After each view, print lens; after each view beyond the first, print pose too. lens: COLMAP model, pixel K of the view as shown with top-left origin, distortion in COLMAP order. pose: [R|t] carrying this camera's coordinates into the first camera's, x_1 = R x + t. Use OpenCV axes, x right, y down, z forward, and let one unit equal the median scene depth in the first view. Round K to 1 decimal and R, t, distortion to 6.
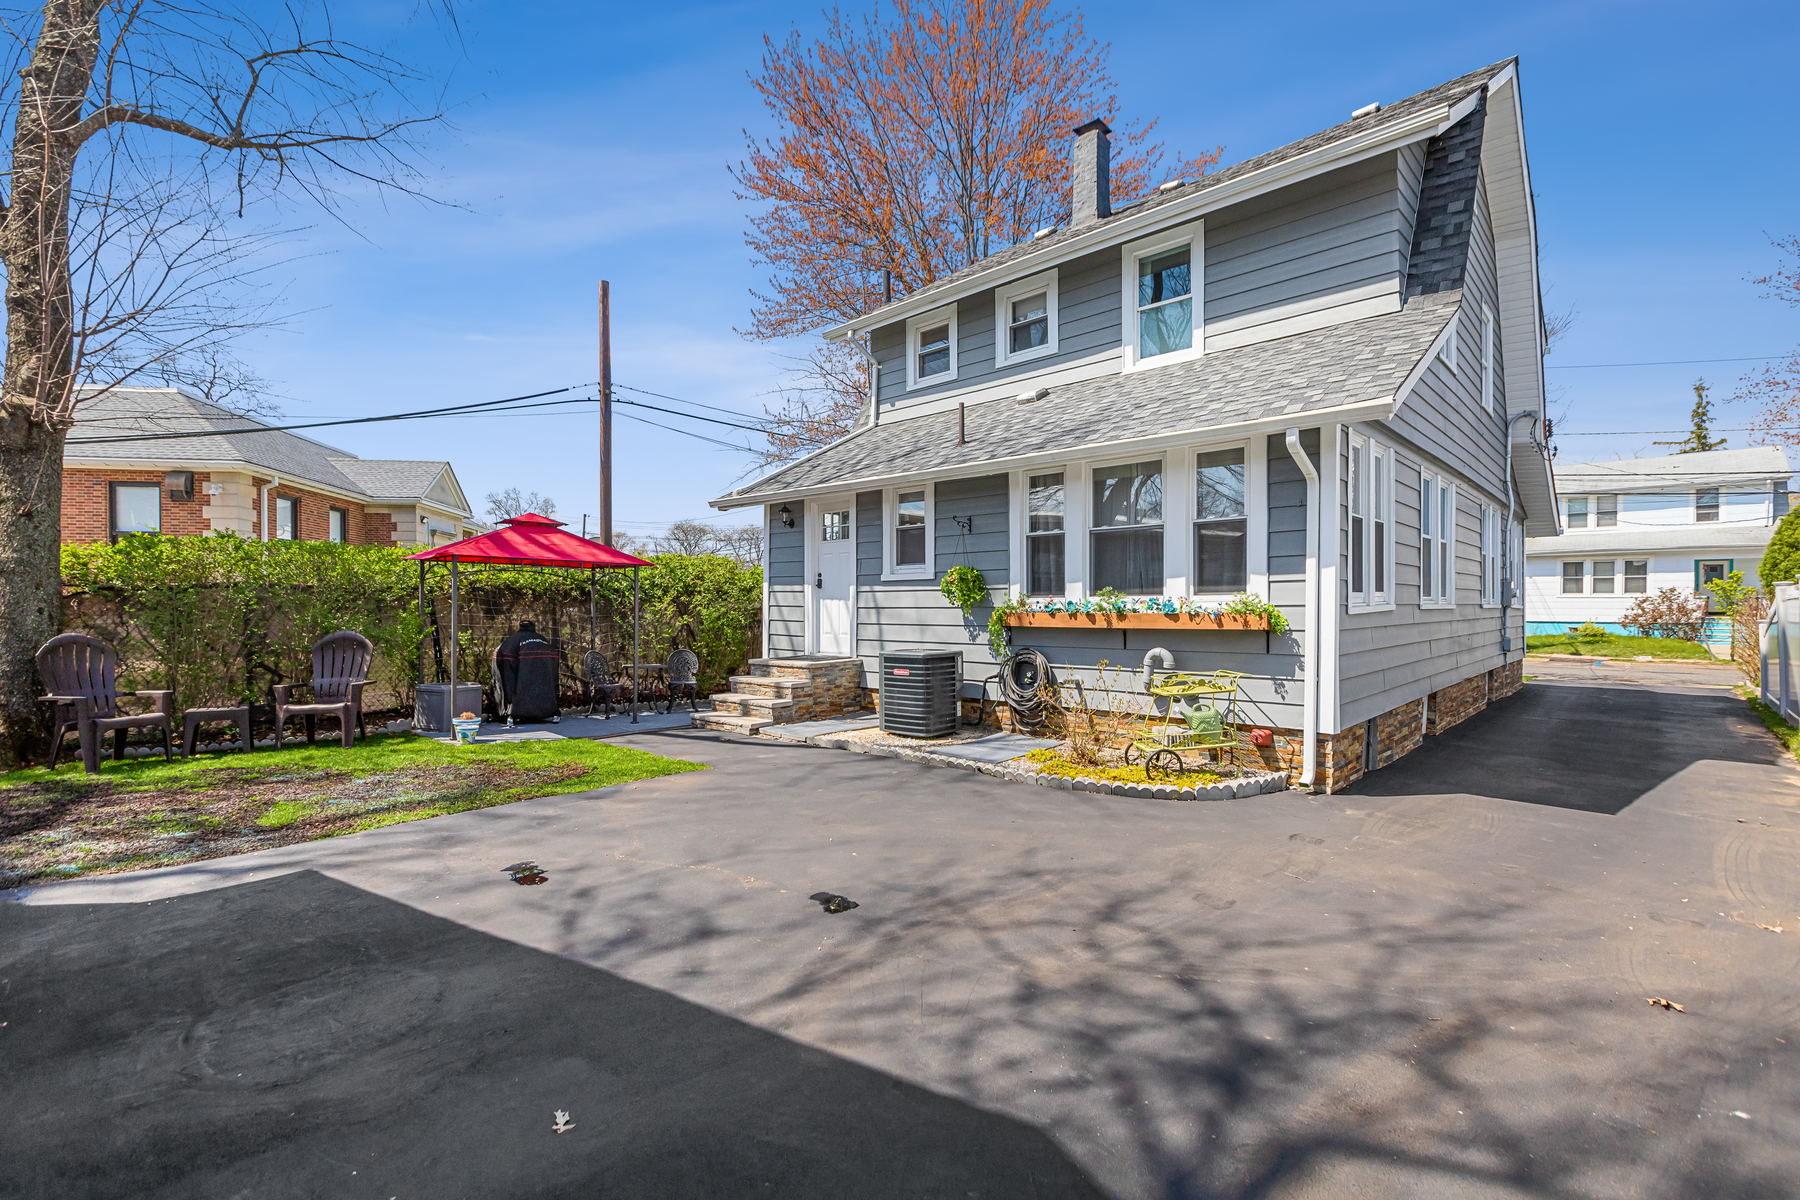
lens RADIAL K [[813.8, 0, 889.7], [0, 813.8, 602.5], [0, 0, 1]] dist [0.000741, -0.001754]
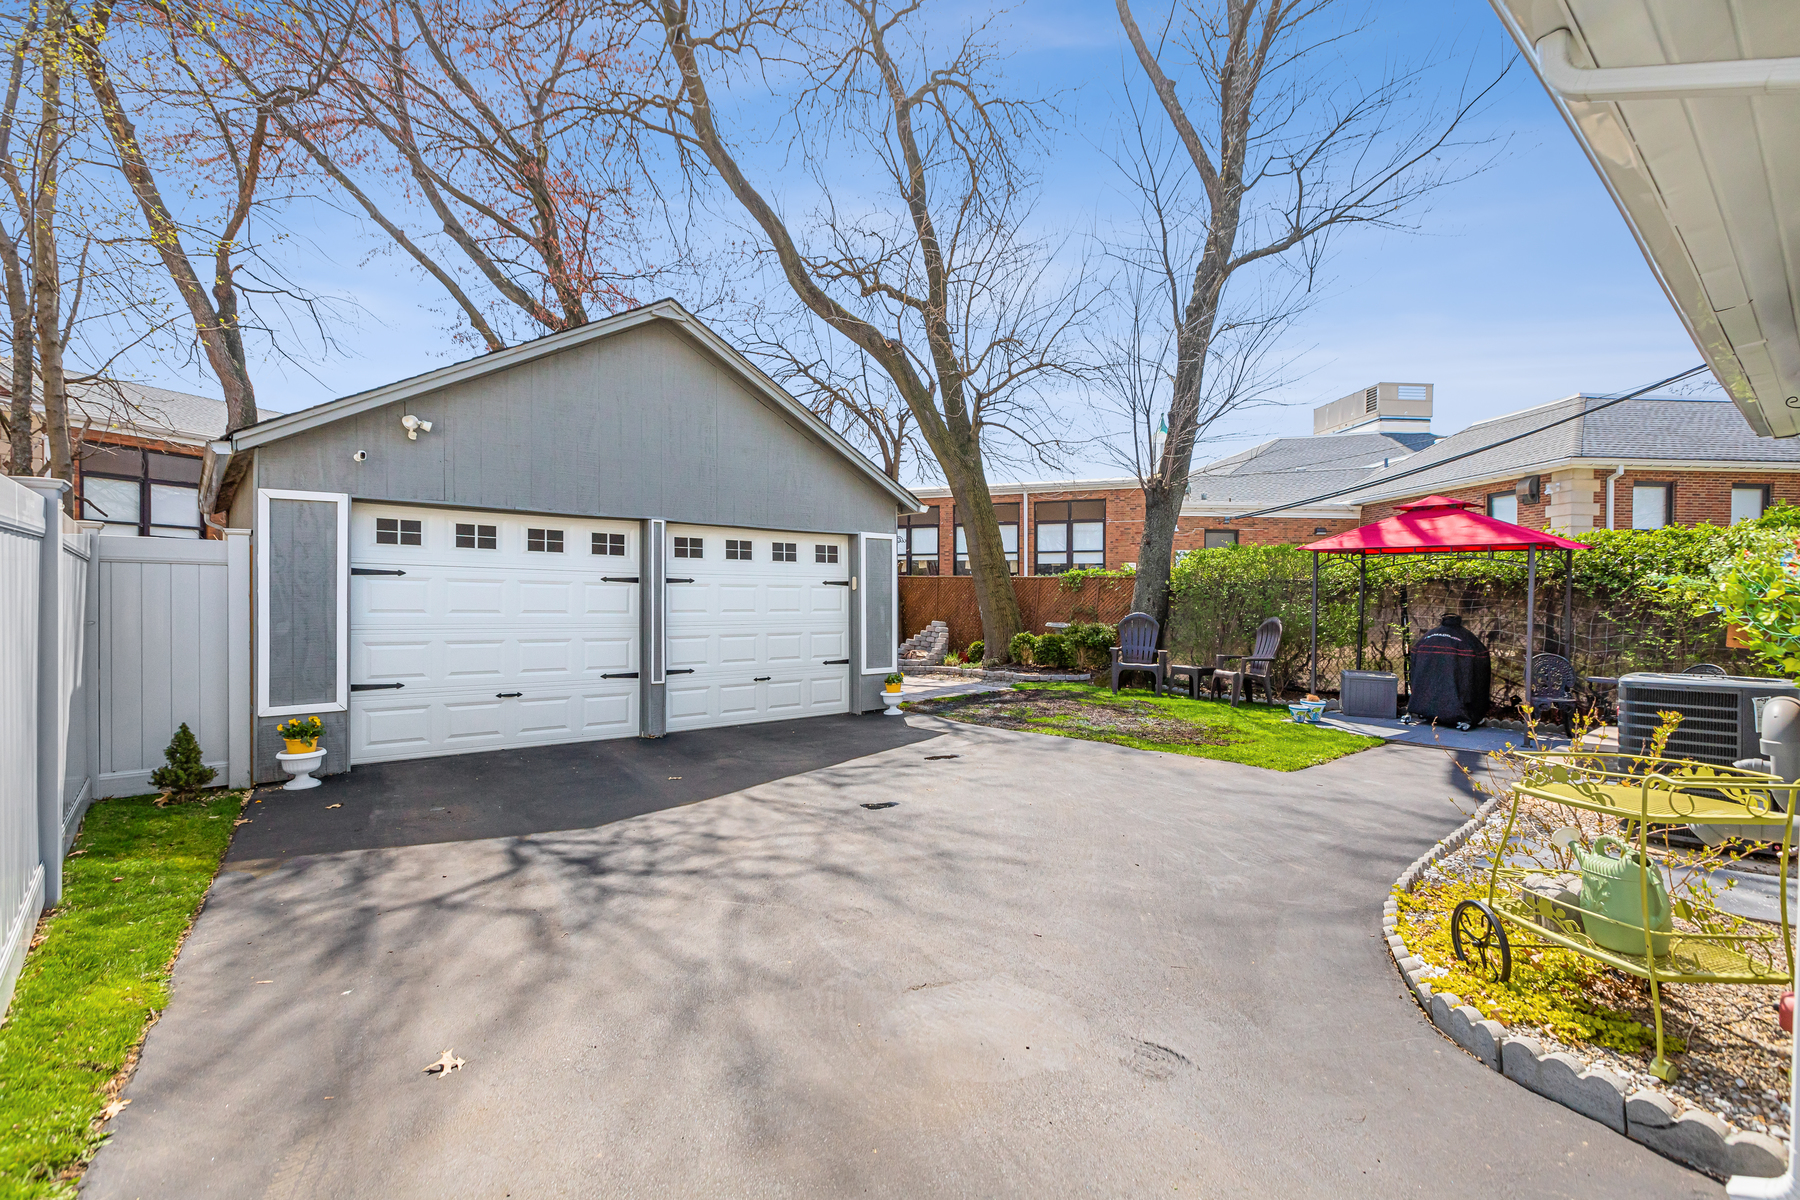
lens RADIAL K [[813.8, 0, 890.1], [0, 813.8, 602.4], [0, 0, 1]] dist [0.000741, -0.001754]
pose [[-0.099978, 0.000140, -0.994990, 1.652118], [0.000908, 1.000000, 0.000050, 0.030596], [0.994989, -0.000898, -0.099978, 1.457075]]
